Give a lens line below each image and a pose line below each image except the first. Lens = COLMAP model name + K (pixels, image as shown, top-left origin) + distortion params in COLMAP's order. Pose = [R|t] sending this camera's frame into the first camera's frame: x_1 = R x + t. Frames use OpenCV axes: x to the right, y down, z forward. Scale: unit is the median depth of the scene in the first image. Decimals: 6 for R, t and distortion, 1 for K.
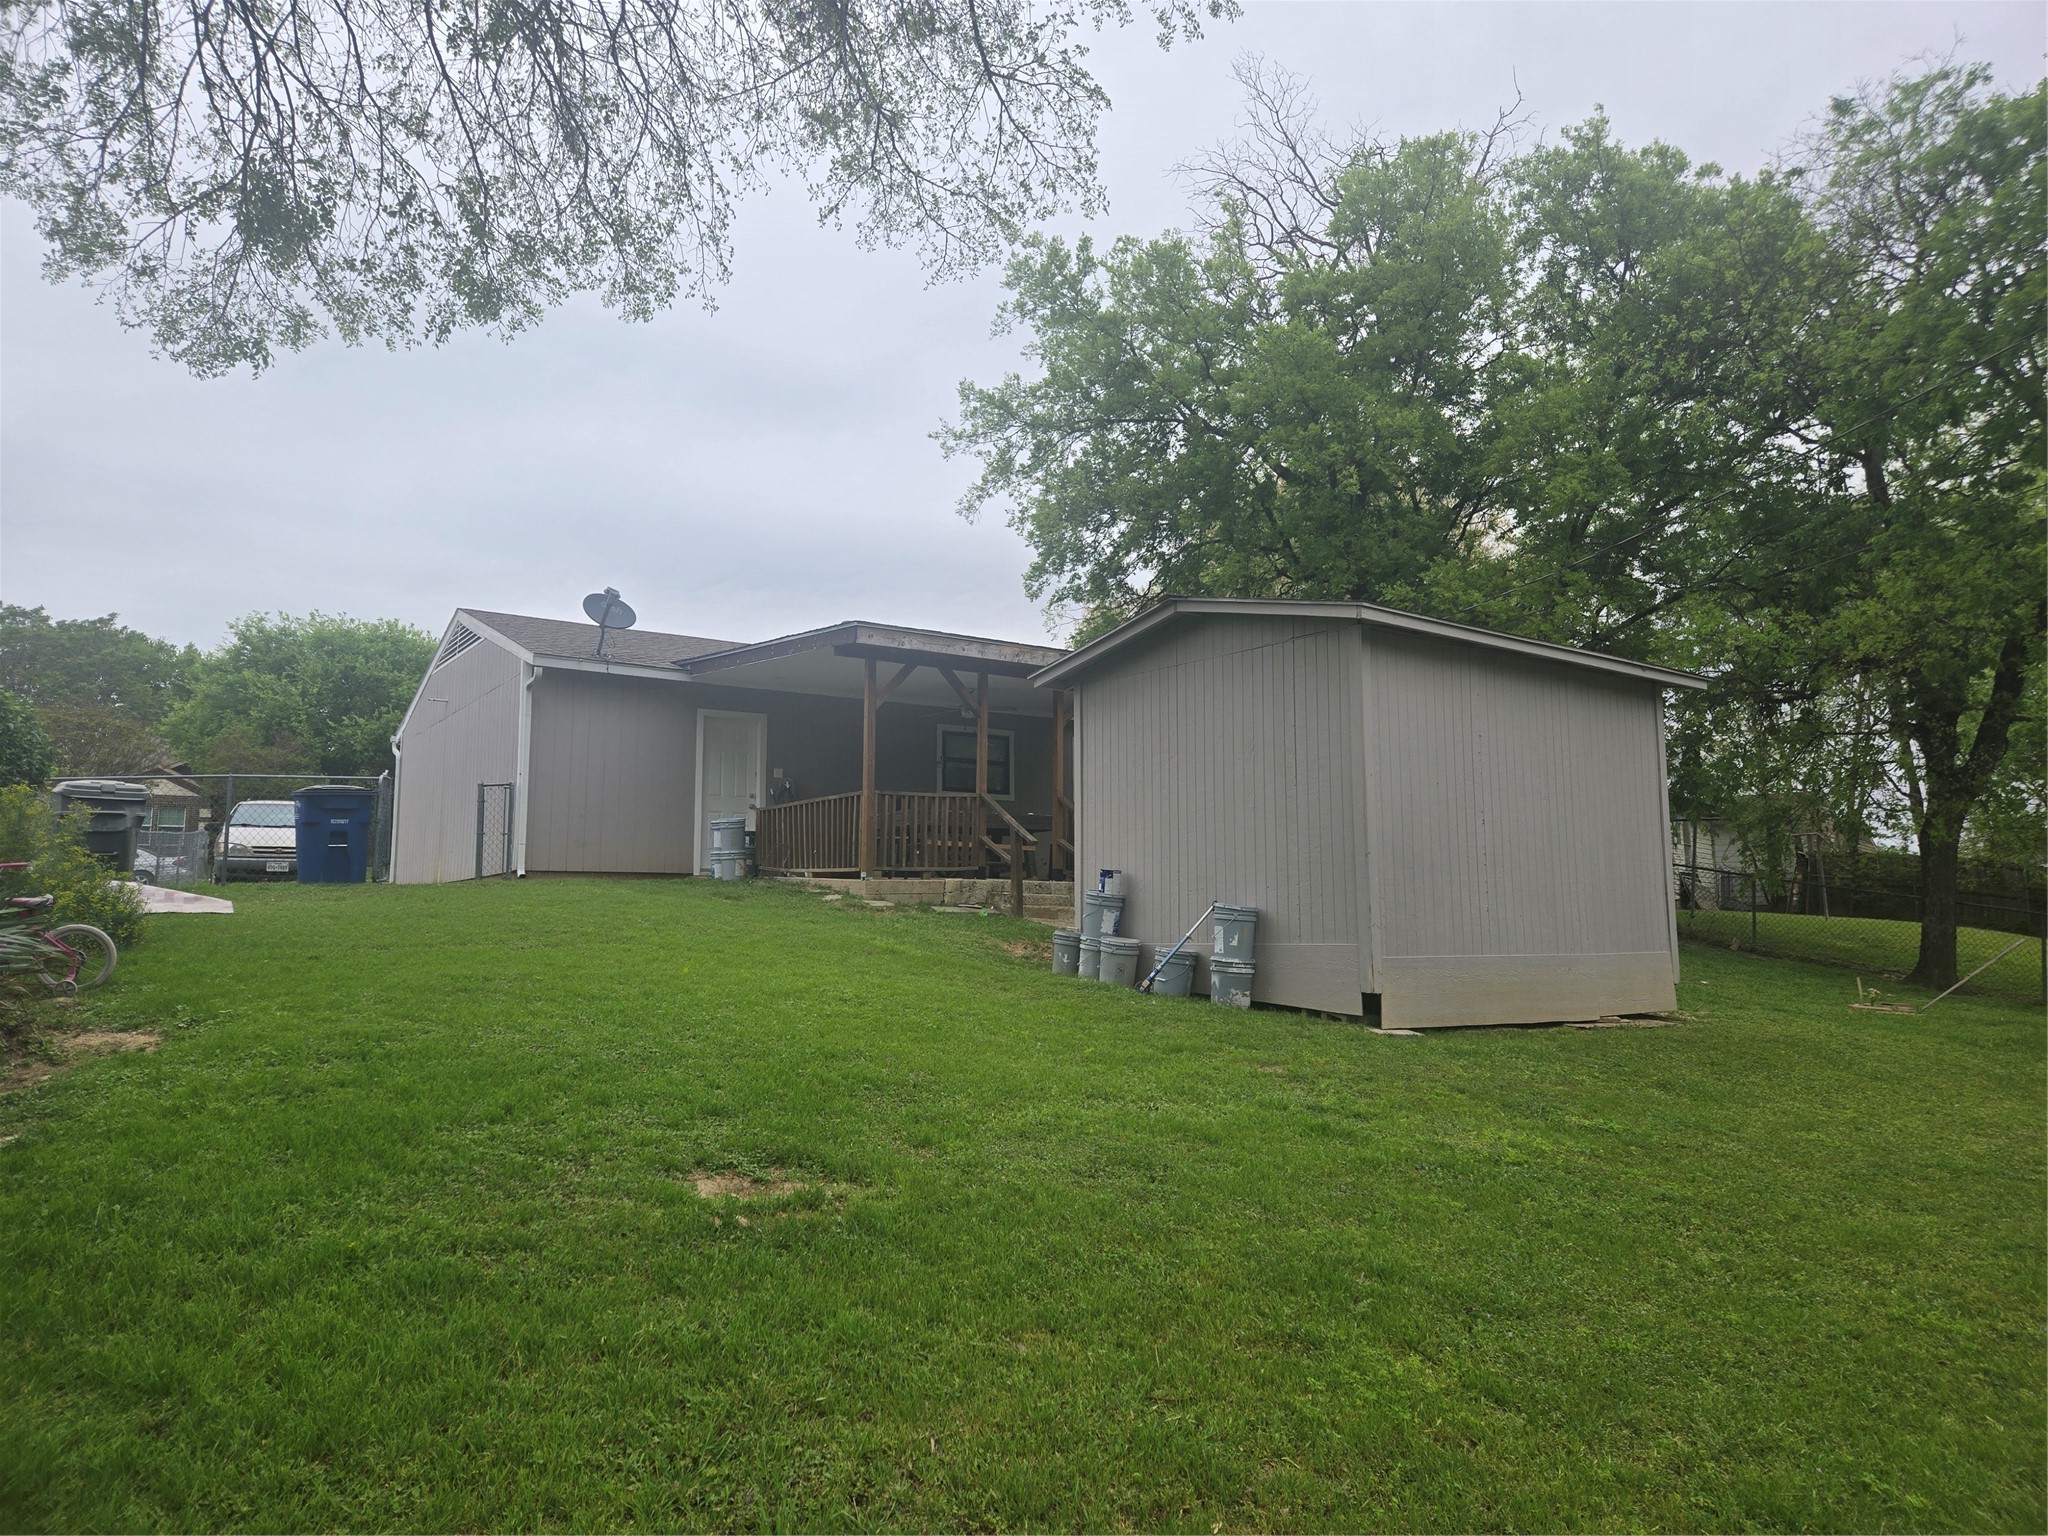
lens RADIAL K [[1370.6, 0, 1037.7], [0, 1370.6, 768.5], [0, 0, 1]] dist [0.071667, -0.052068]
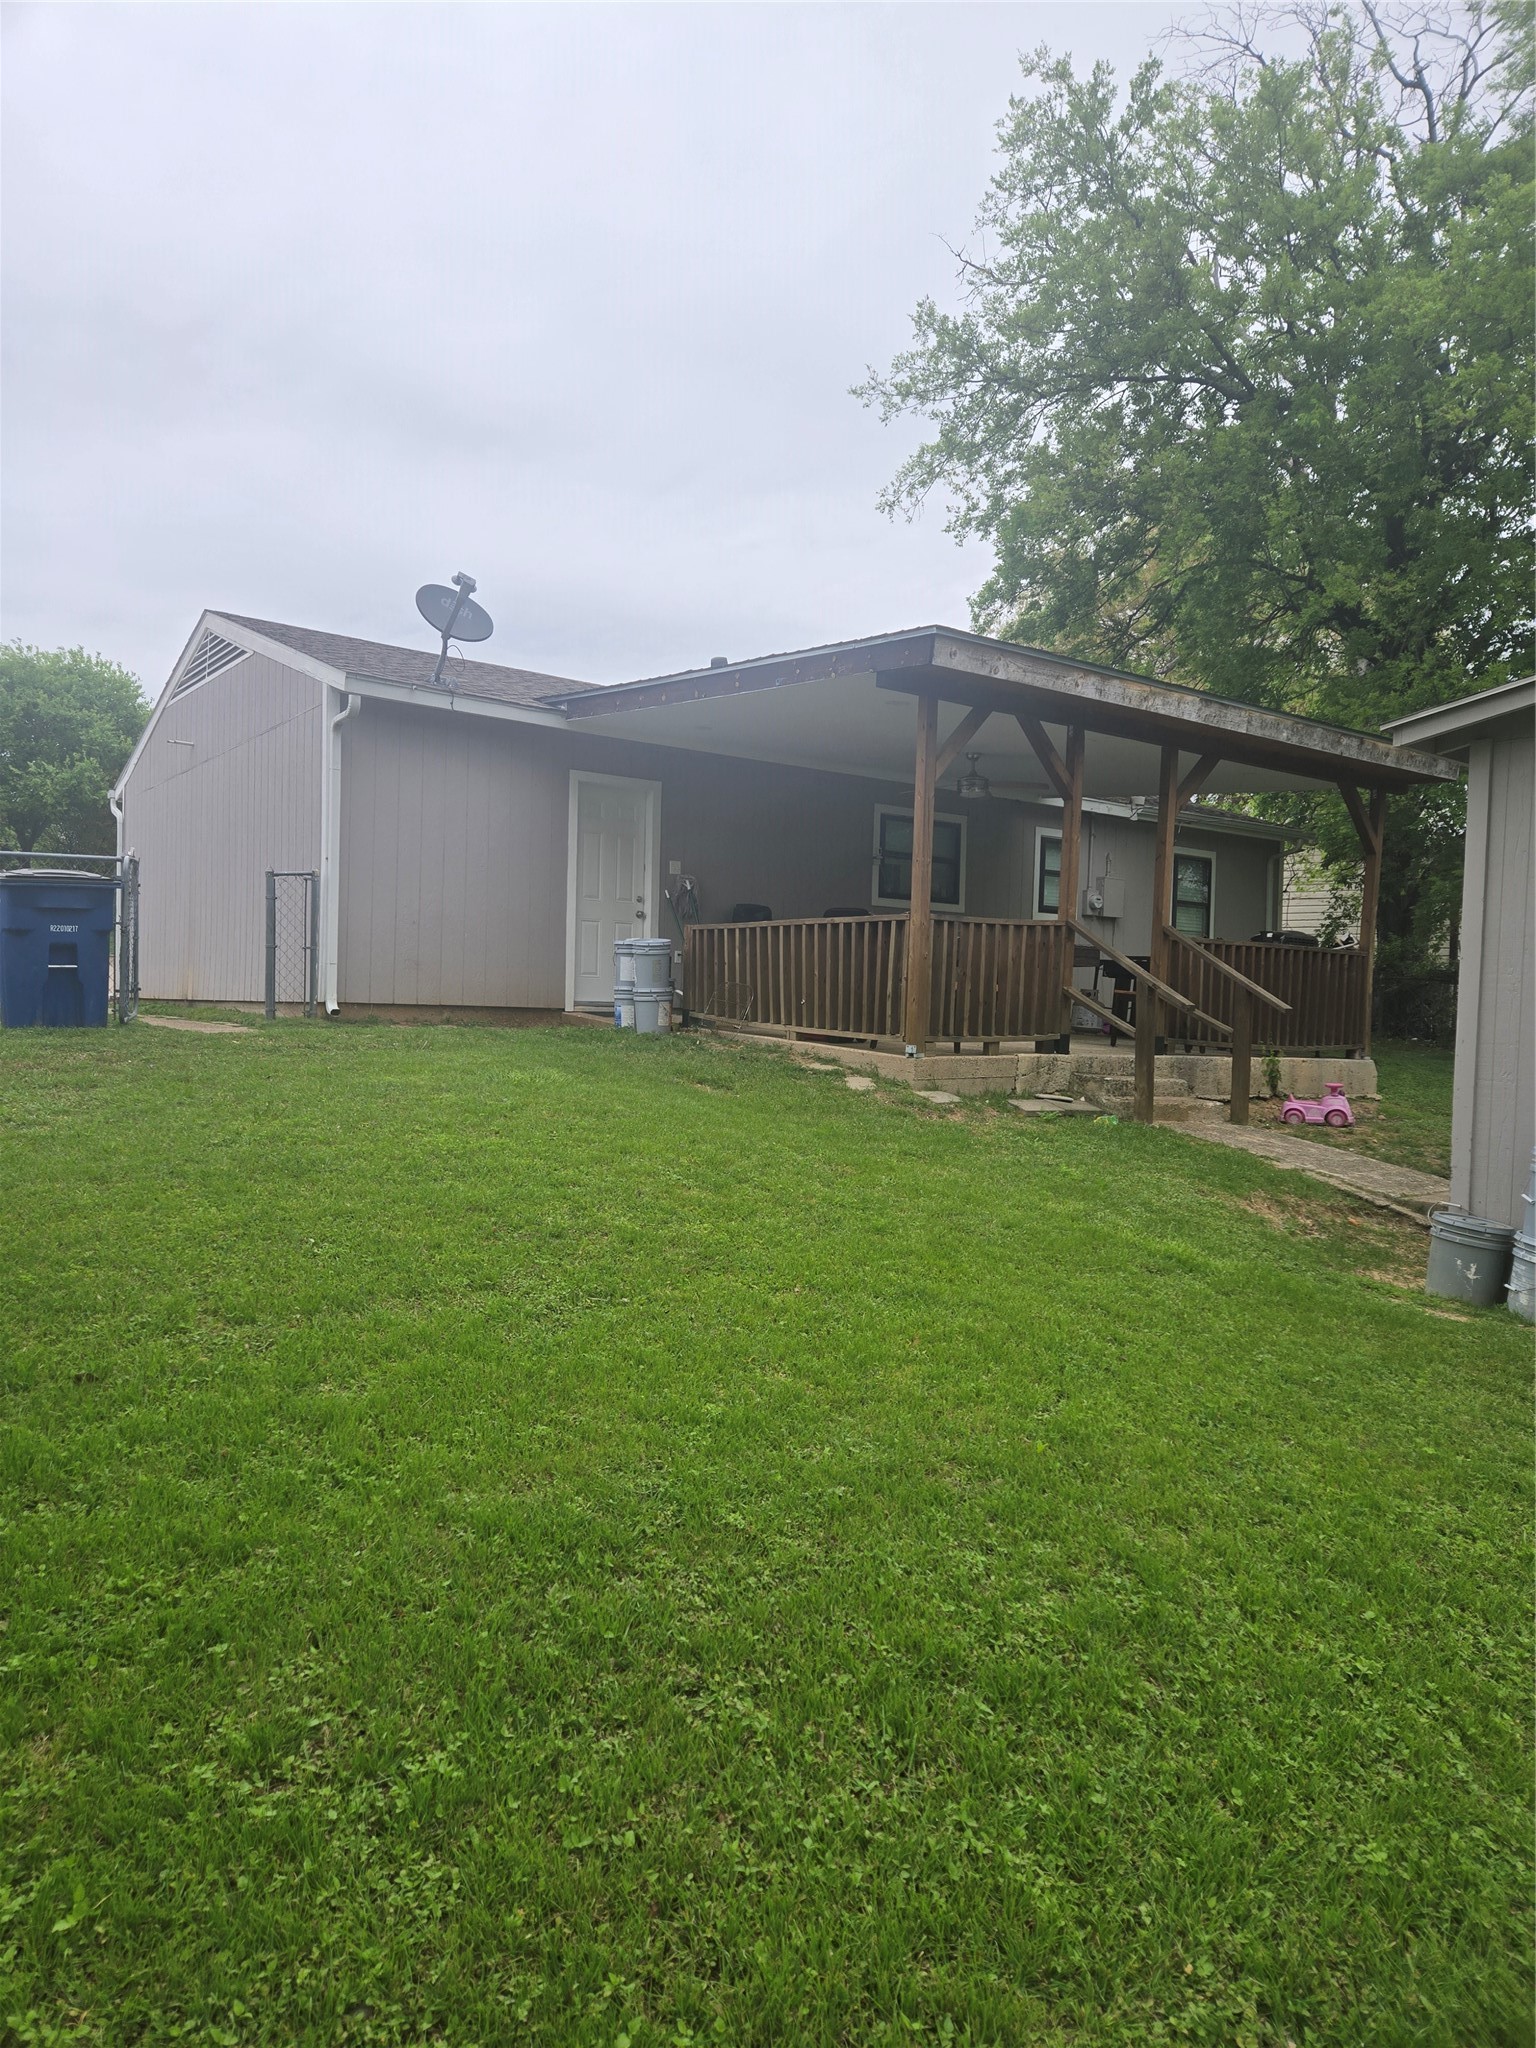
lens RADIAL K [[1370.6, 0, 754.3], [0, 1370.6, 1027.8], [0, 0, 1]] dist [0.071667, -0.052068]
pose [[0.999198, 0.032297, 0.023684, -0.167238], [-0.035133, 0.990730, 0.131223, -0.009123], [-0.019226, -0.131950, 0.991070, 0.299916]]
